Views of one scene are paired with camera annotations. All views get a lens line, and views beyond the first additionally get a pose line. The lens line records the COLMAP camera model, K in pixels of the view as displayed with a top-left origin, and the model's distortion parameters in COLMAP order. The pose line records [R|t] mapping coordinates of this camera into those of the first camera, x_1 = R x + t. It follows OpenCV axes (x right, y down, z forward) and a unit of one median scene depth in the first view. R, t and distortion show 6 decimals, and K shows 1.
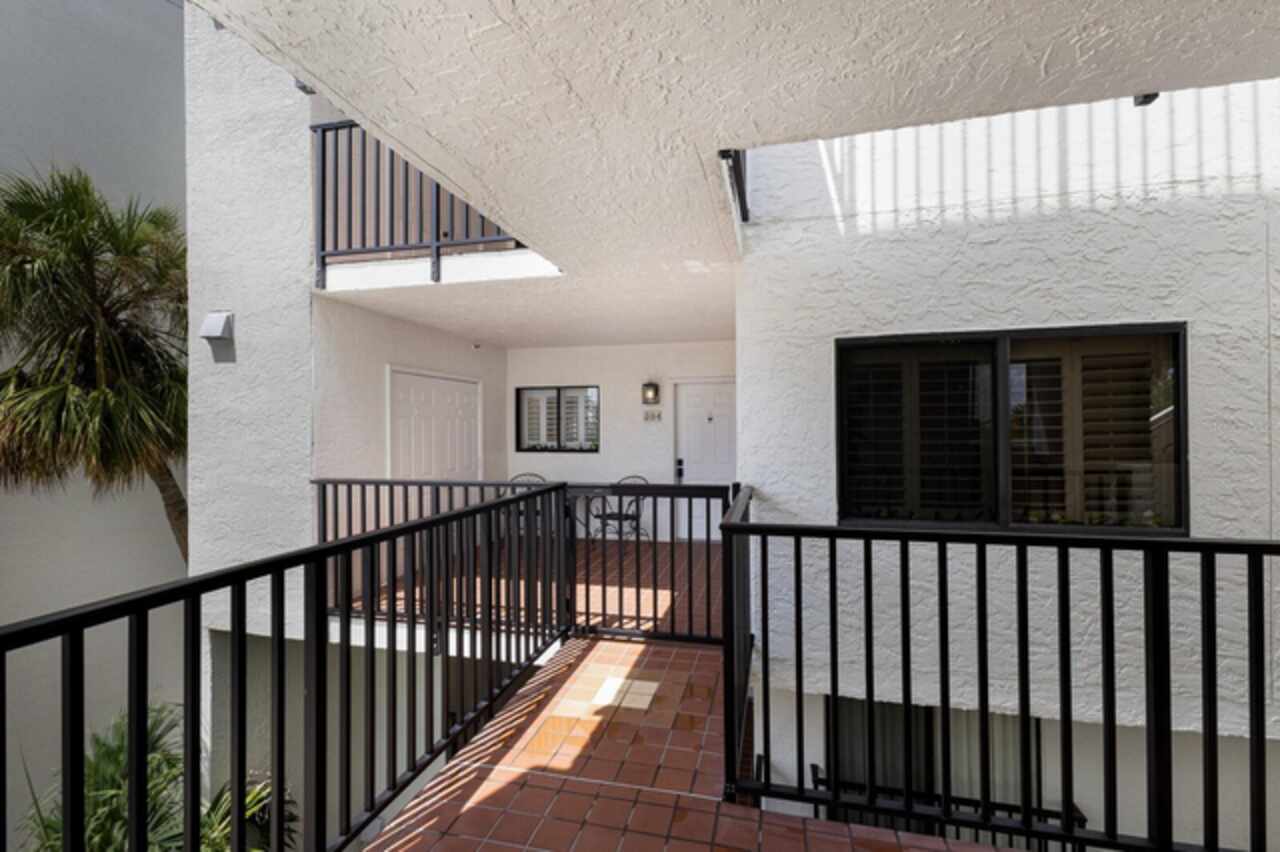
lens RADIAL K [[553.6, 0, 635.7], [0, 553.6, 421.4], [0, 0, 1]] dist [-0.000055, -0.000017]
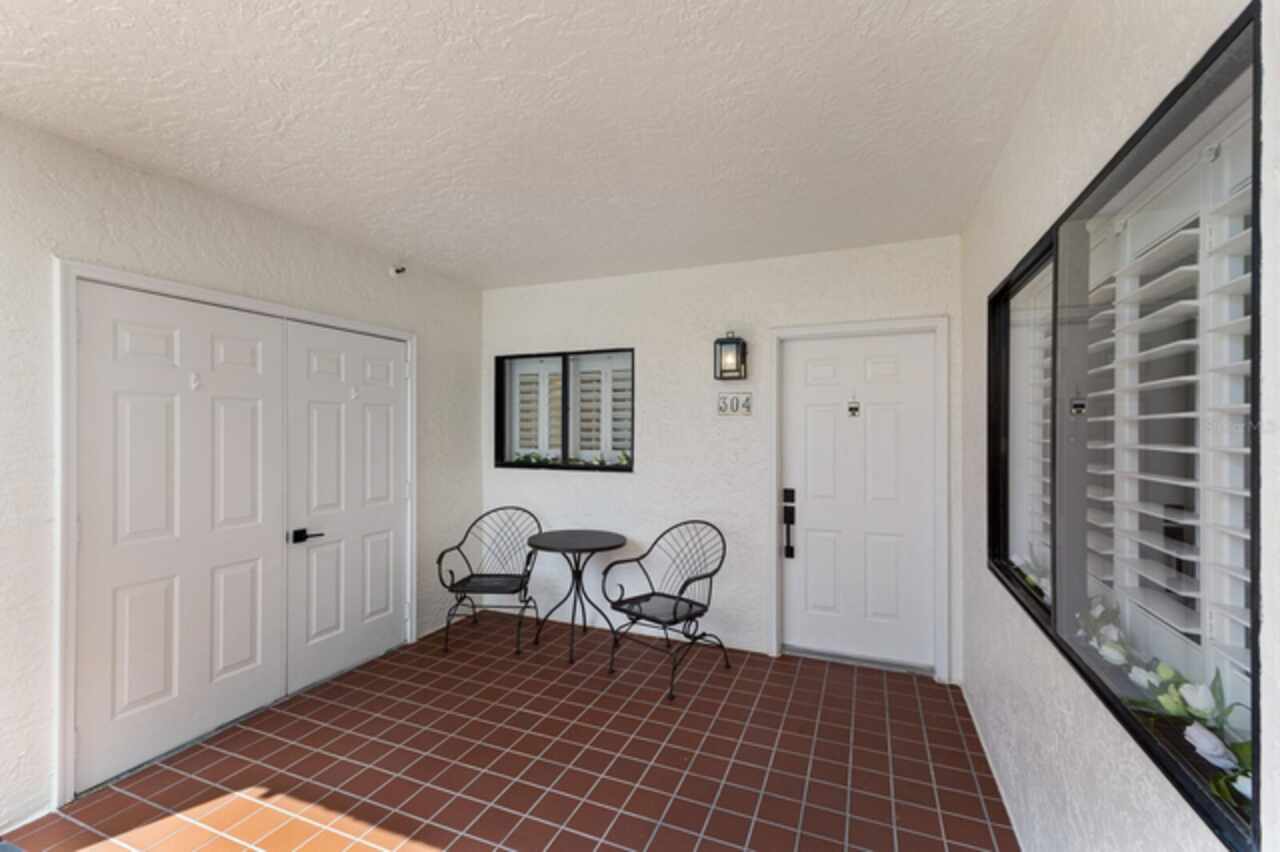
lens RADIAL K [[553.6, 0, 642.8], [0, 553.6, 431.1], [0, 0, 1]] dist [-0.000055, -0.000017]
pose [[0.984761, 0.010442, -0.173599, 0.035108], [-0.009404, 0.999933, 0.006806, 0.012237], [0.173658, -0.005070, 0.984793, 0.467817]]
